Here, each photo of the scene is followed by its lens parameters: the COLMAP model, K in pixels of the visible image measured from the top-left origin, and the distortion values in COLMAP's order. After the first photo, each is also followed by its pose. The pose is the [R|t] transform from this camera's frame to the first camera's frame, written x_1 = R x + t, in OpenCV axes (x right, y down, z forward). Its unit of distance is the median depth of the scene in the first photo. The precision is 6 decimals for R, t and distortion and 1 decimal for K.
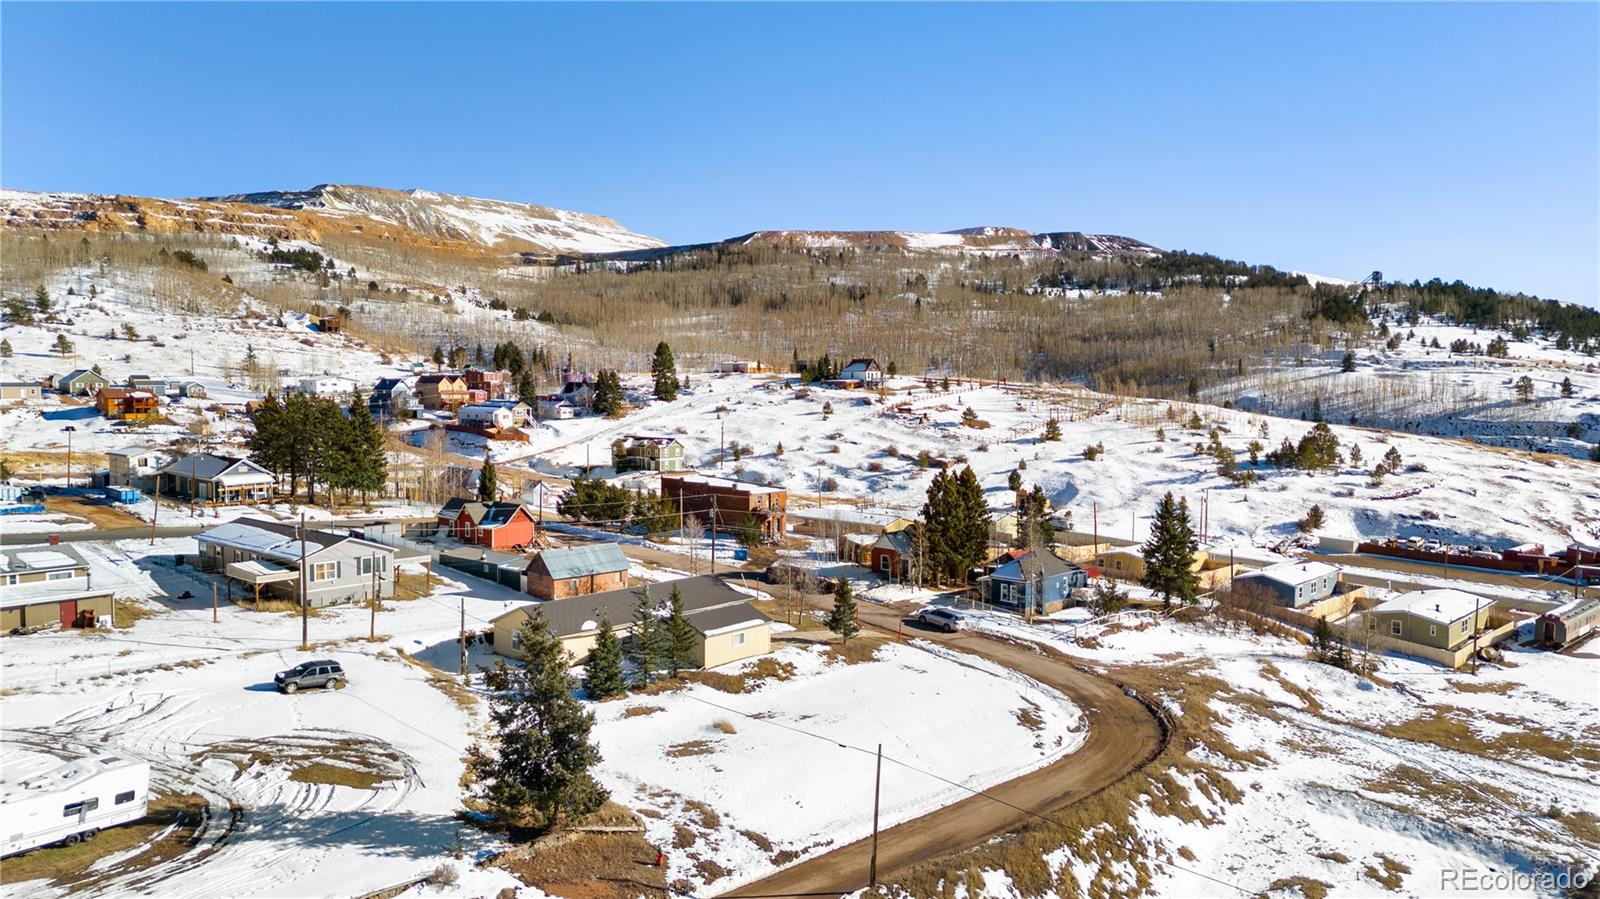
lens RADIAL K [[1167.5, 0, 802.0], [0, 1167.5, 454.1], [0, 0, 1]] dist [0.094021, -0.091603]
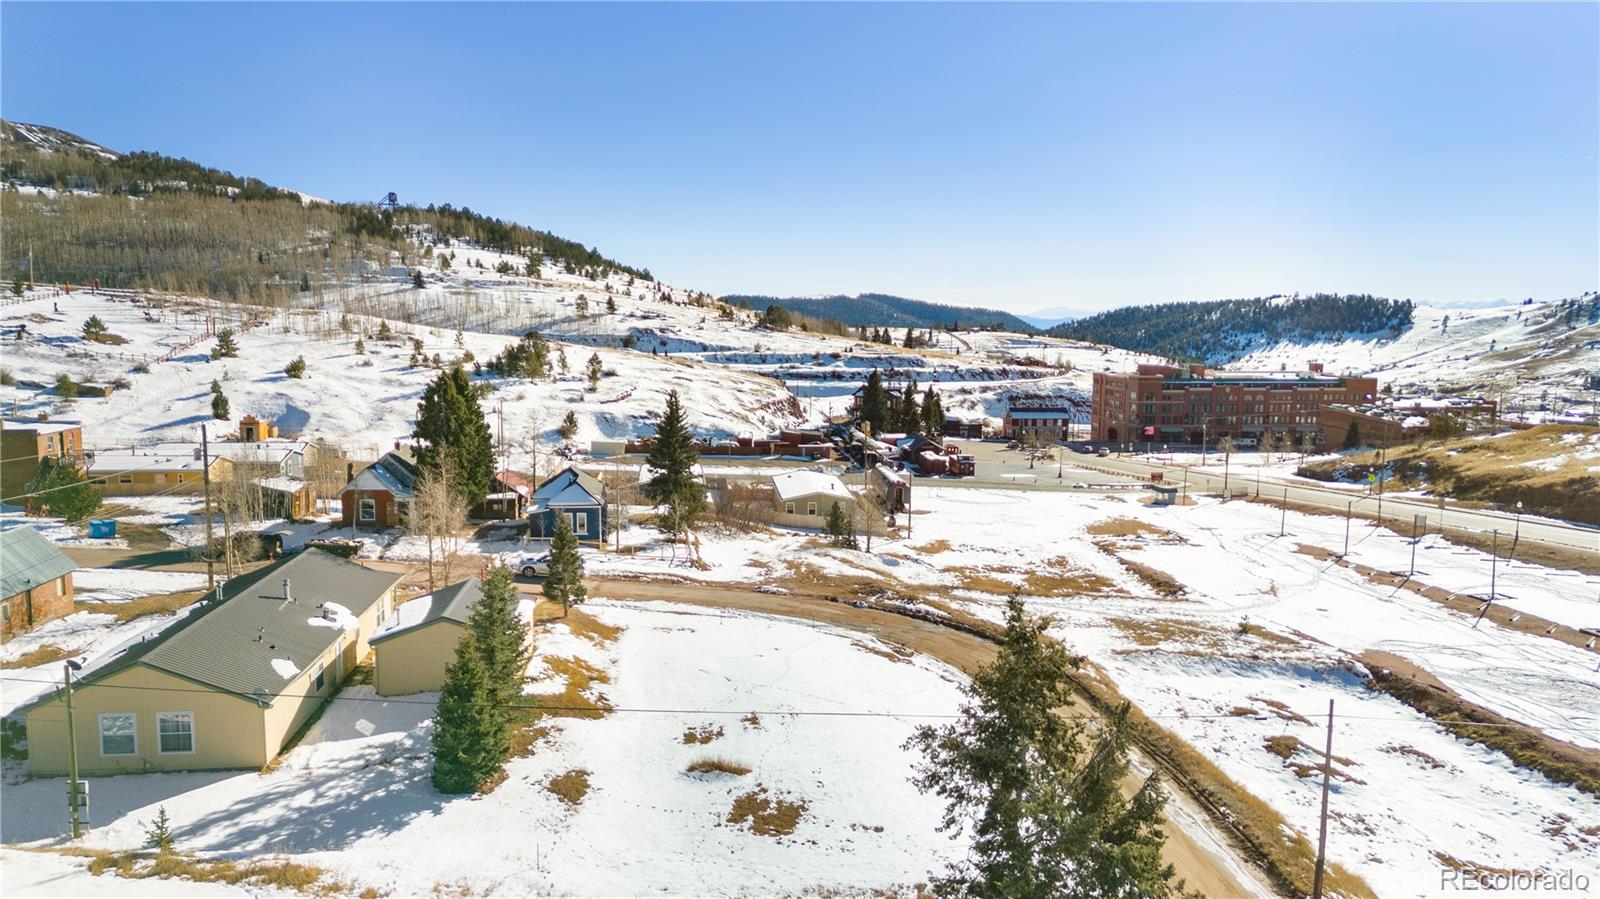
lens RADIAL K [[1167.5, 0, 802.0], [0, 1167.5, 454.1], [0, 0, 1]] dist [0.094021, -0.091603]
pose [[0.666549, -0.090112, 0.739995, -0.195565], [0.045032, 0.995721, 0.080690, 0.009901], [-0.744100, -0.020460, 0.667755, 0.232826]]
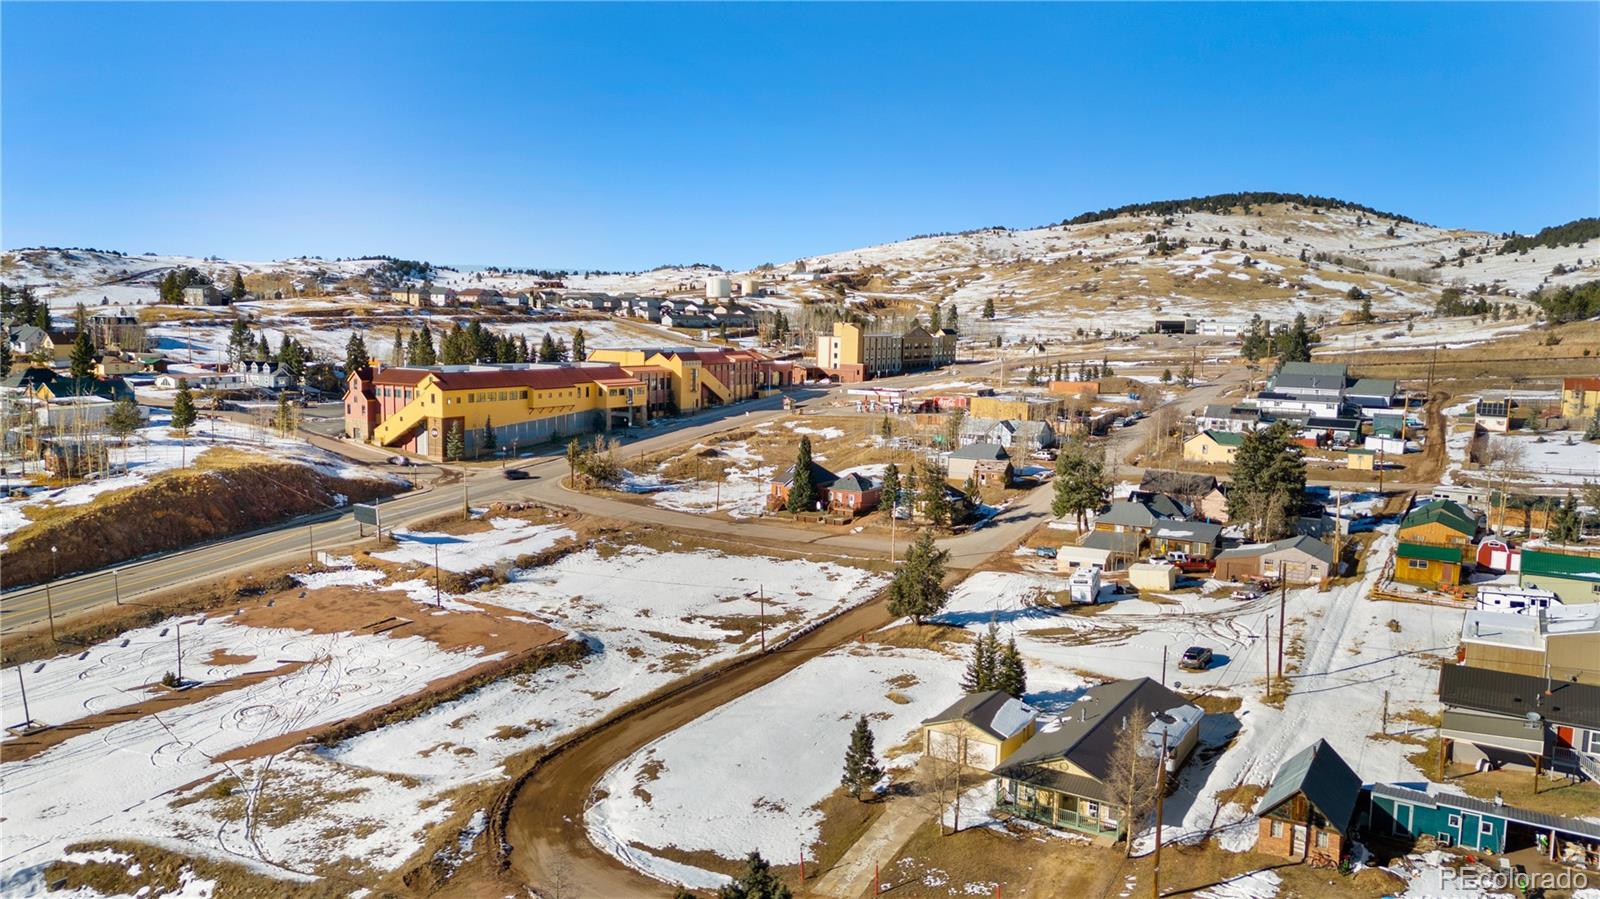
lens RADIAL K [[1167.5, 0, 802.0], [0, 1167.5, 454.1], [0, 0, 1]] dist [0.094021, -0.091603]
pose [[-0.981308, -0.003717, -0.192410, 0.121086], [-0.039971, 0.981947, 0.184887, -0.113622], [0.188249, 0.189122, -0.963740, 0.907159]]
